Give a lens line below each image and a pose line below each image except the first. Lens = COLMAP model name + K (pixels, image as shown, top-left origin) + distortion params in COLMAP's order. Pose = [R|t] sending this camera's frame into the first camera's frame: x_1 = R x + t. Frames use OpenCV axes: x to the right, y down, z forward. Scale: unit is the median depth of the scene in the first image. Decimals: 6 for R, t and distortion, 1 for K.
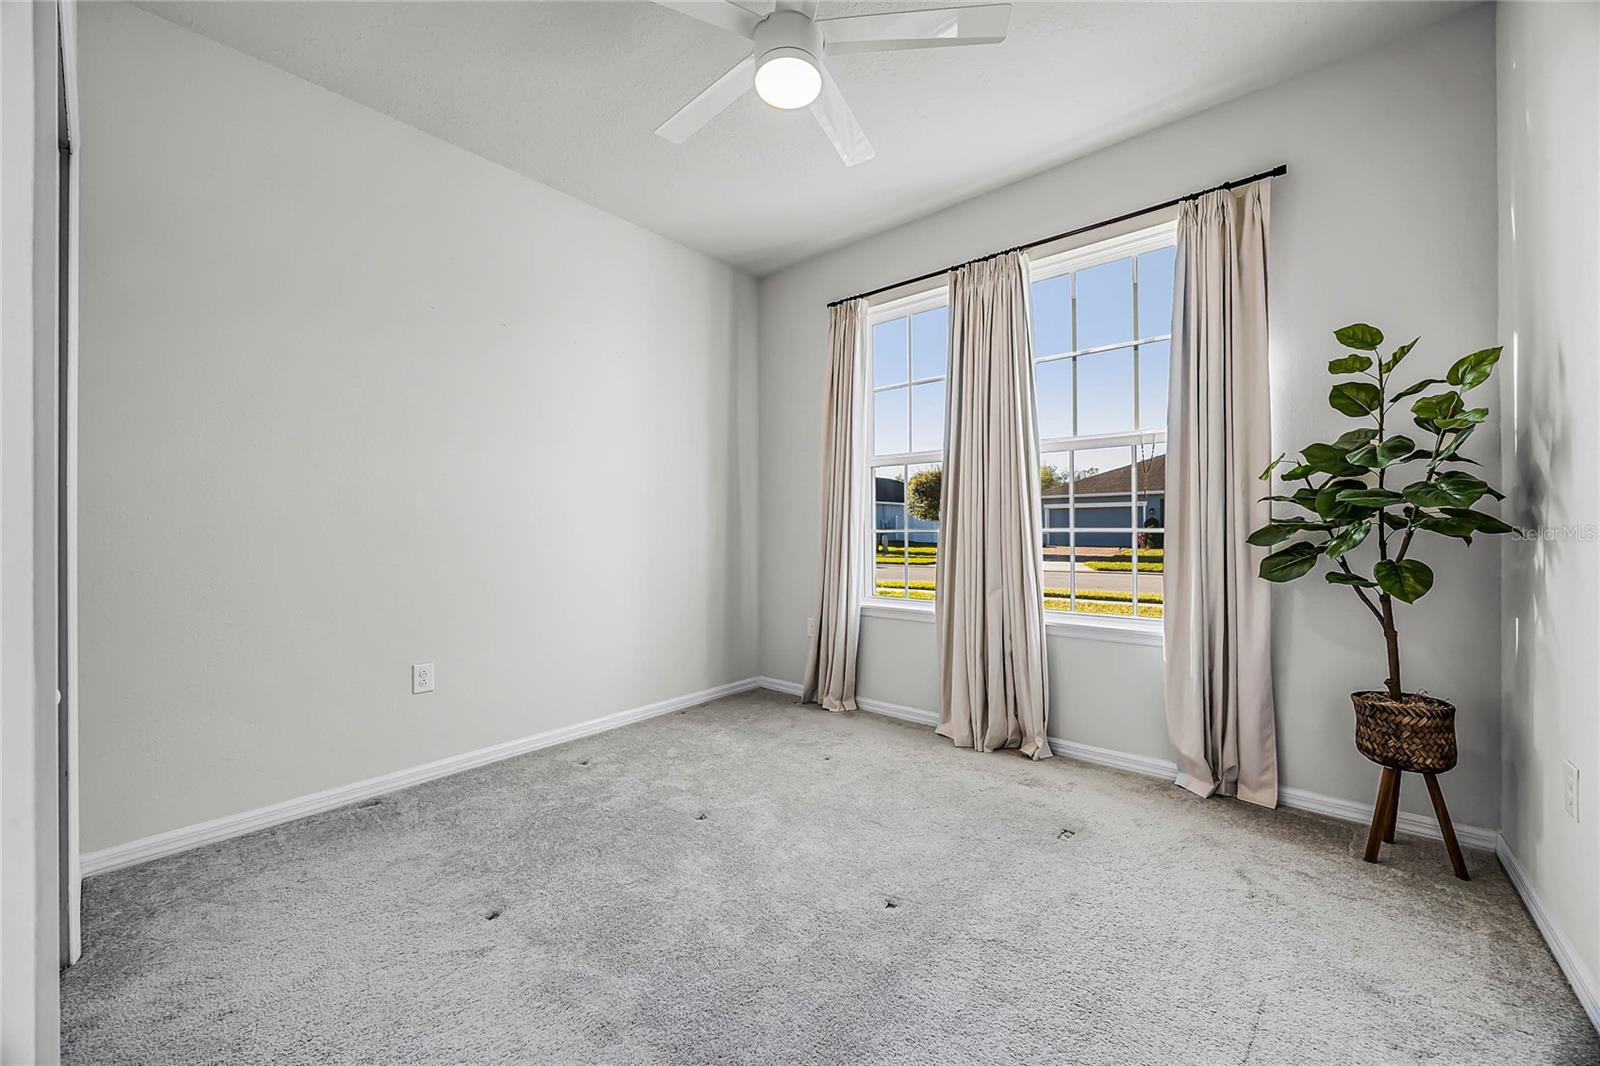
lens RADIAL K [[609.6, 0, 800.5], [0, 609.6, 527.8], [0, 0, 1]] dist [-0.000880, -0.000248]
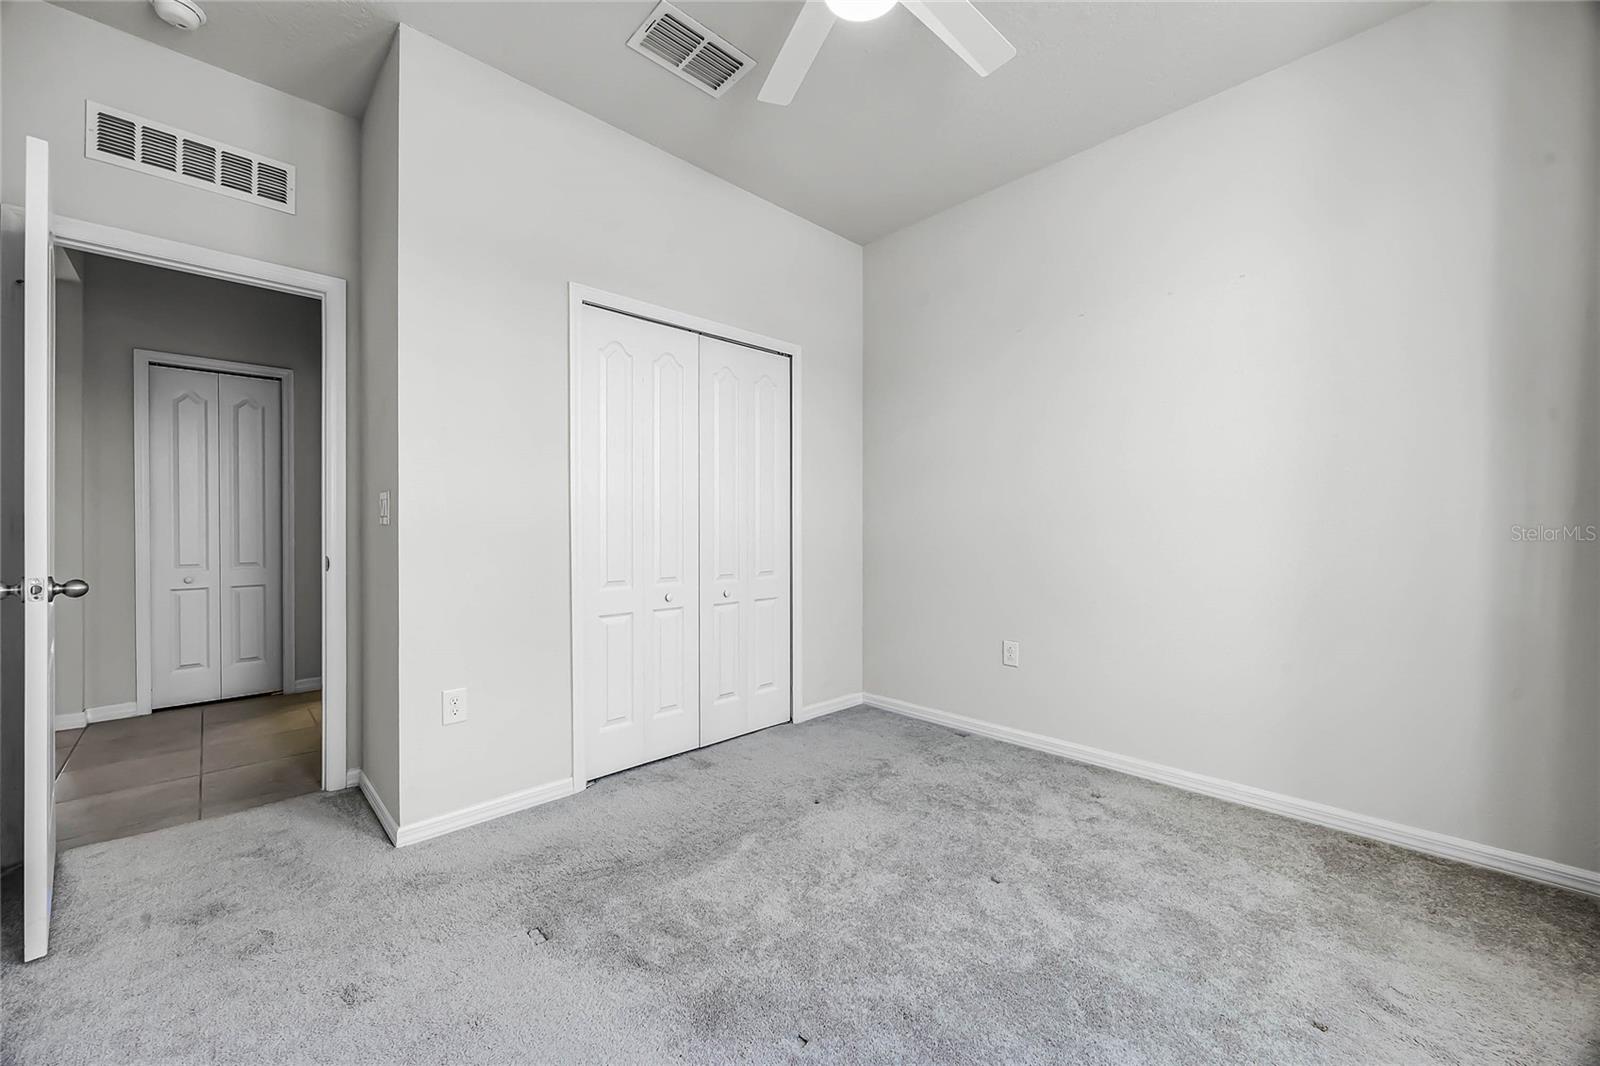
lens RADIAL K [[609.6, 0, 800.5], [0, 609.6, 527.8], [0, 0, 1]] dist [-0.000880, -0.000248]
pose [[-0.097102, 0.003514, -0.995268, 0.511226], [0.005551, 0.999980, 0.002989, -0.001509], [0.995259, -0.005235, -0.097120, 0.622336]]
